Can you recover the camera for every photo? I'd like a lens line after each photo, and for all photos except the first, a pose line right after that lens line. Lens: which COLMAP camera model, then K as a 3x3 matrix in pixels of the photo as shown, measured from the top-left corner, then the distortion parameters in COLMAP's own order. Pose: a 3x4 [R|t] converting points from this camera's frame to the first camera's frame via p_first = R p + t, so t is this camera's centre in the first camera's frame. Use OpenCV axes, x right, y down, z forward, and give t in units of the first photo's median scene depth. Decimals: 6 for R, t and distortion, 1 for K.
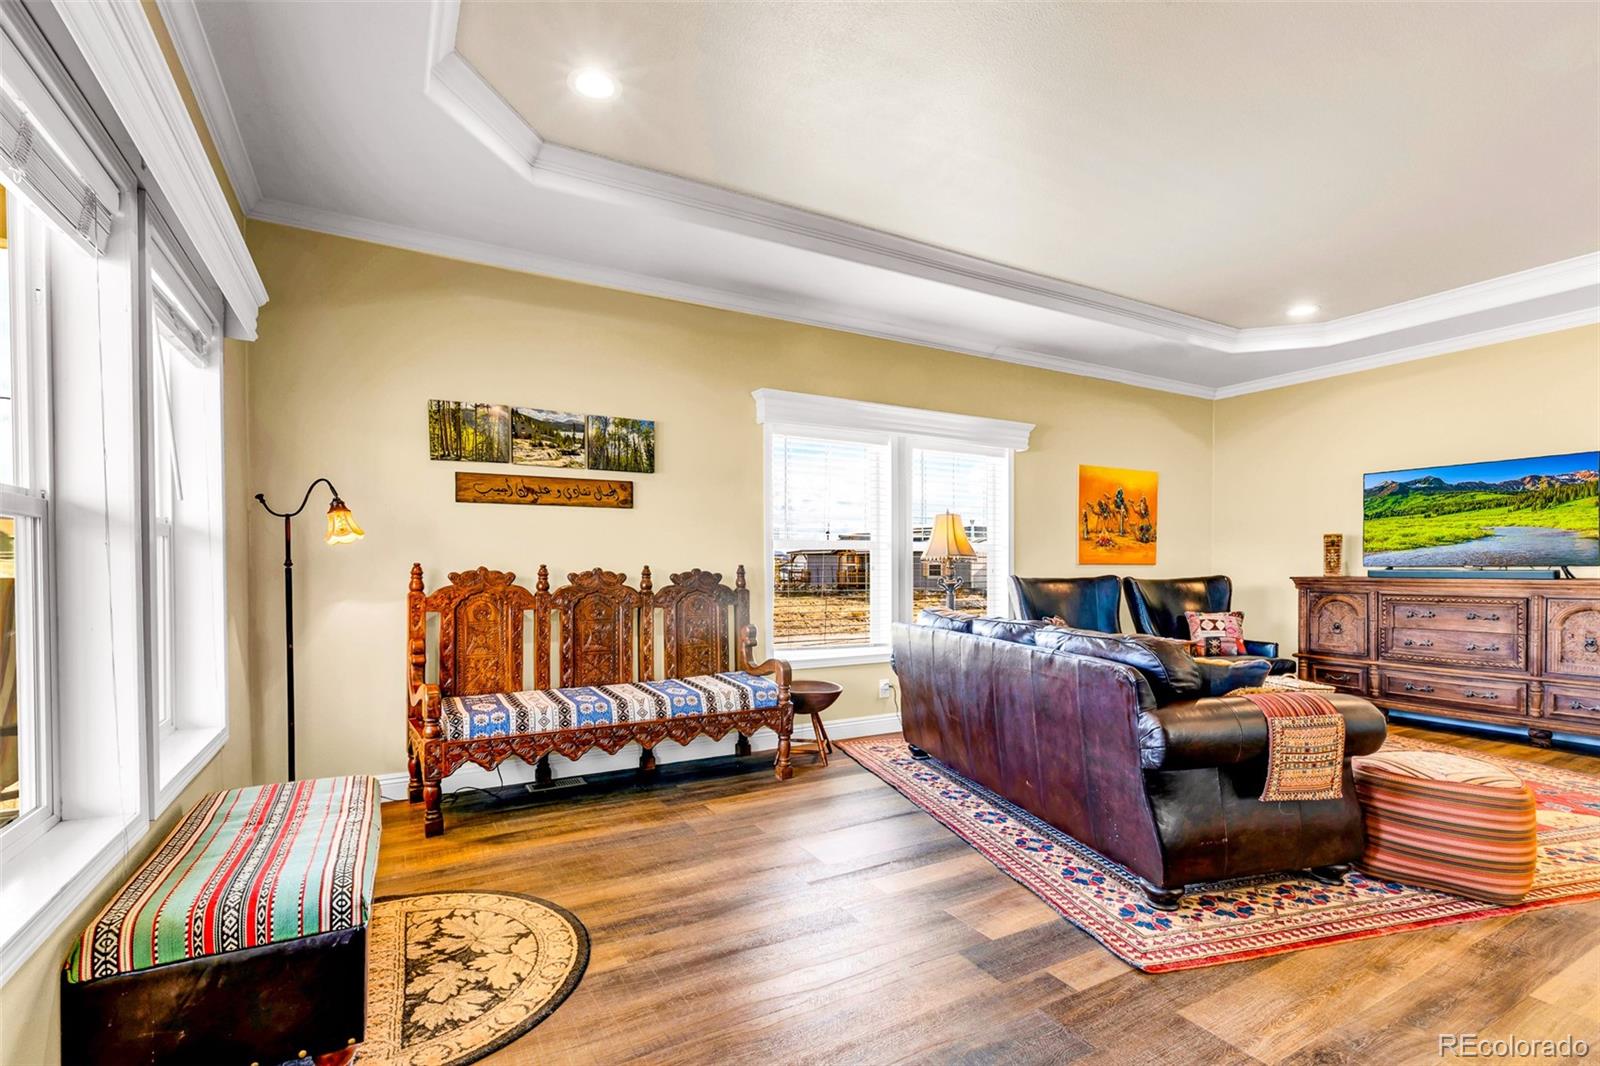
lens RADIAL K [[720.8, 0, 780.9], [0, 720.8, 578.9], [0, 0, 1]] dist [-0.003954, 0.000583]
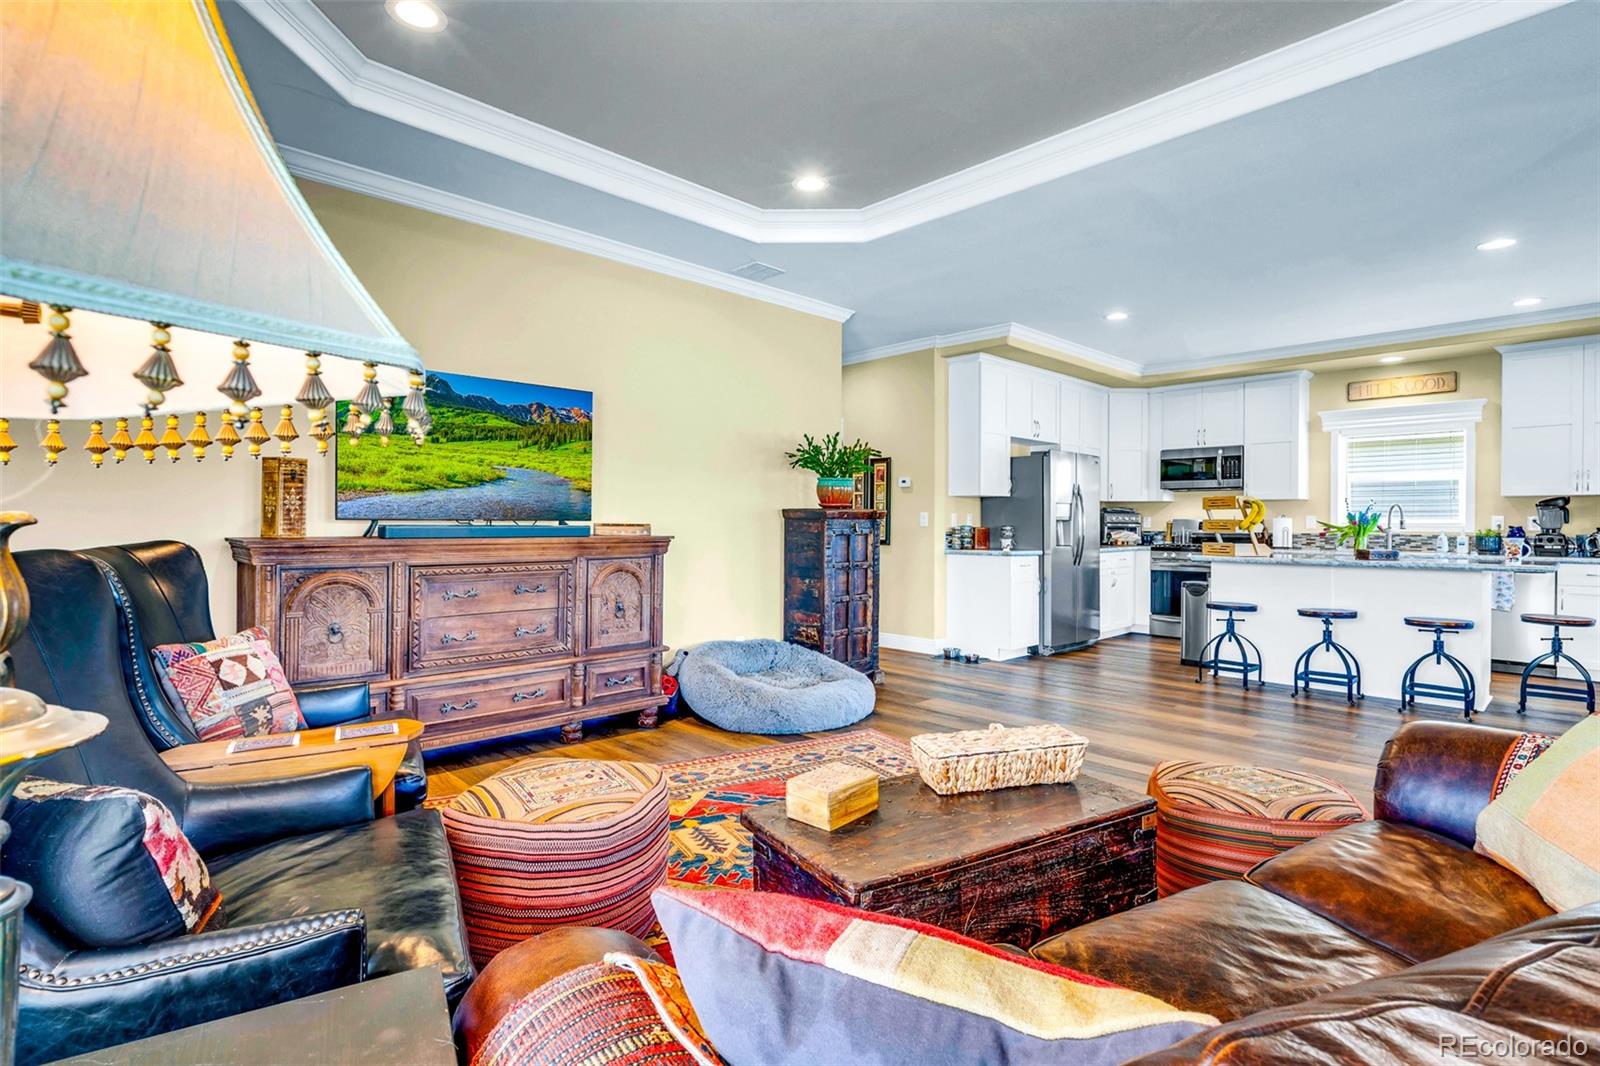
lens RADIAL K [[783.7, 0, 788.2], [0, 783.7, 525.9], [0, 0, 1]] dist [0.001205, -0.001994]
pose [[-0.270457, -0.008150, 0.962698, 0.156999], [0.008343, 0.999907, 0.010808, -0.019578], [-0.962696, 0.010955, -0.270363, 1.083998]]
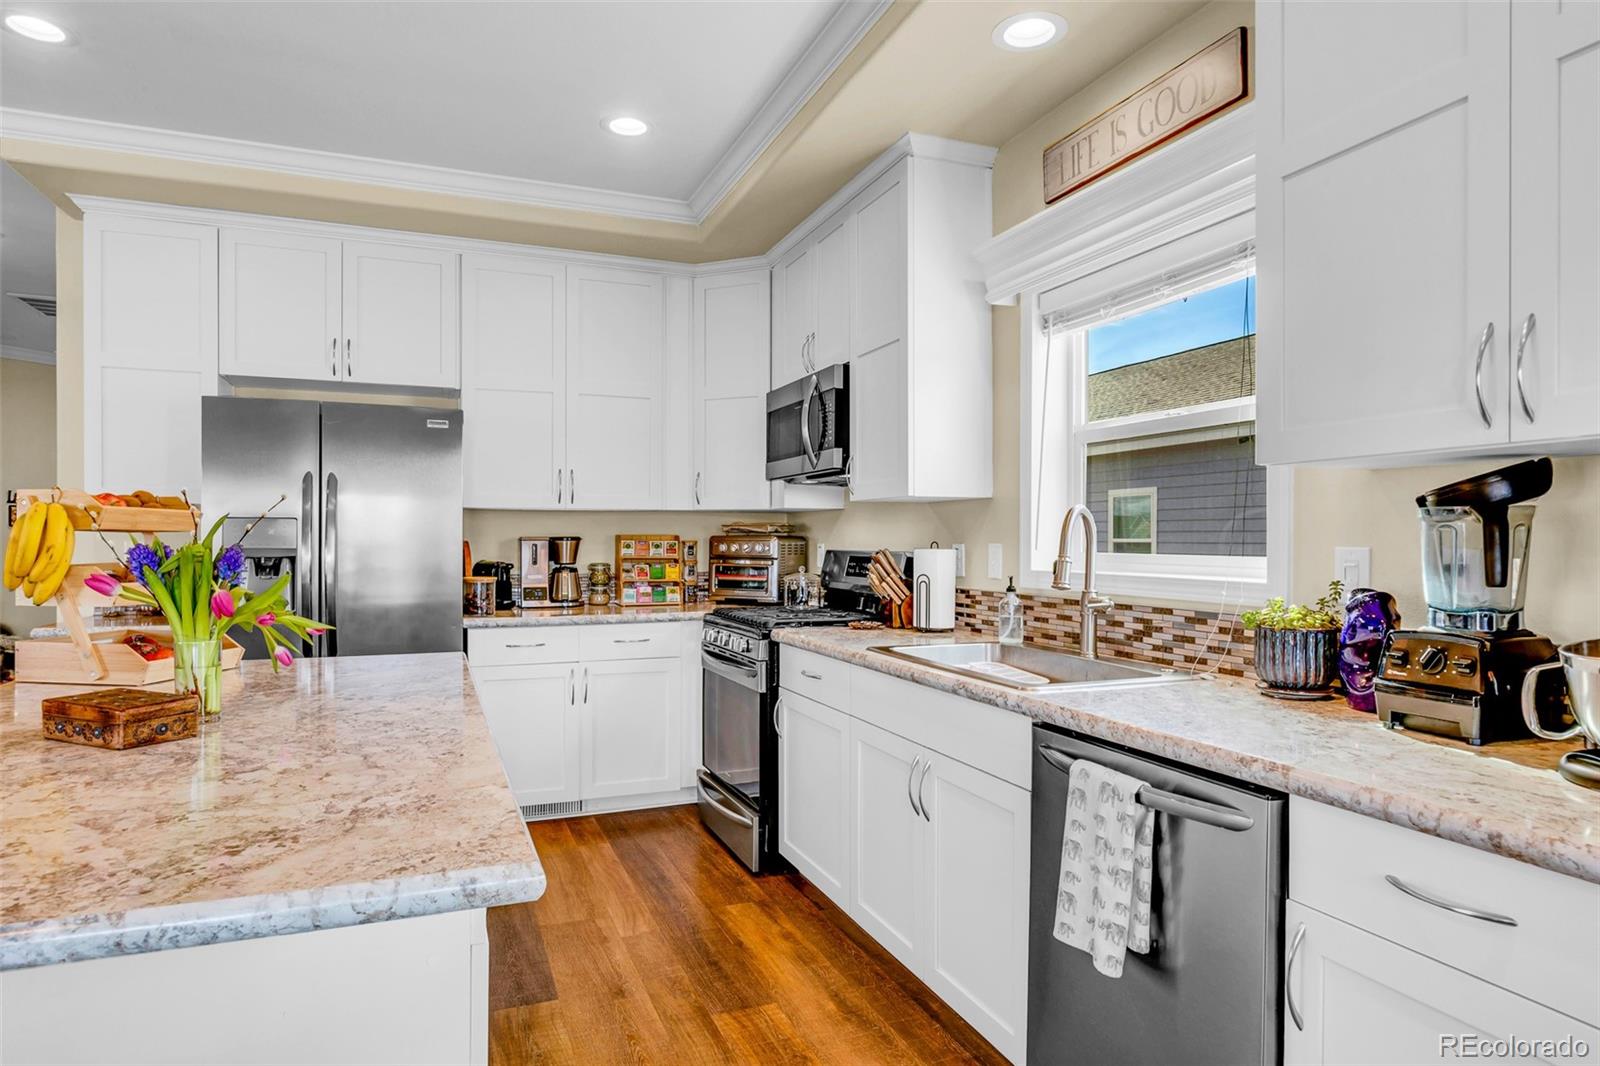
lens RADIAL K [[924.1, 0, 812.8], [0, 924.1, 541.4], [0, 0, 1]] dist [0.006147, -0.000137]
pose [[0.110928, -0.001910, 0.993827, 0.785230], [0.012108, 0.999927, 0.000571, -0.017185], [-0.993755, 0.011970, 0.110943, -0.481396]]
